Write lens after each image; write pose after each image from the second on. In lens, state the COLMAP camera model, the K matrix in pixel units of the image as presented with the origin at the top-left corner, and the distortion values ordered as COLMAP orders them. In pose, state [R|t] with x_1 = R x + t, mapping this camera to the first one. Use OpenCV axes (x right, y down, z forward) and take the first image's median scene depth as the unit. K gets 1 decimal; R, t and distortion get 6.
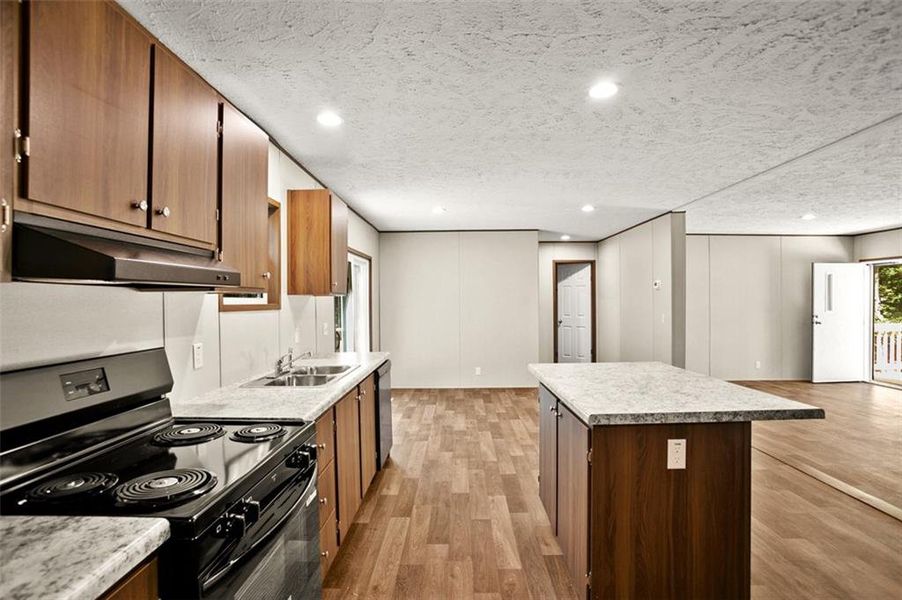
lens RADIAL K [[465.7, 0, 451.0], [0, 465.7, 300.0], [0, 0, 1]] dist [-0.052882, 0.028787]
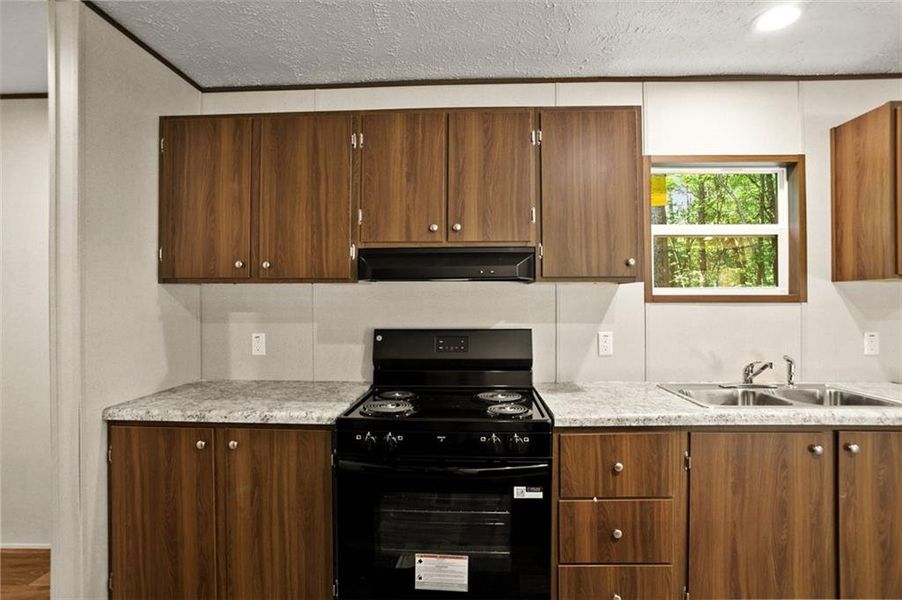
lens RADIAL K [[465.7, 0, 451.0], [0, 465.7, 300.0], [0, 0, 1]] dist [-0.052882, 0.028787]
pose [[-0.047638, 0.004097, -0.998856, 0.482324], [0.006911, 0.999969, 0.003772, 0.013715], [0.998841, -0.006724, -0.047665, 0.637228]]
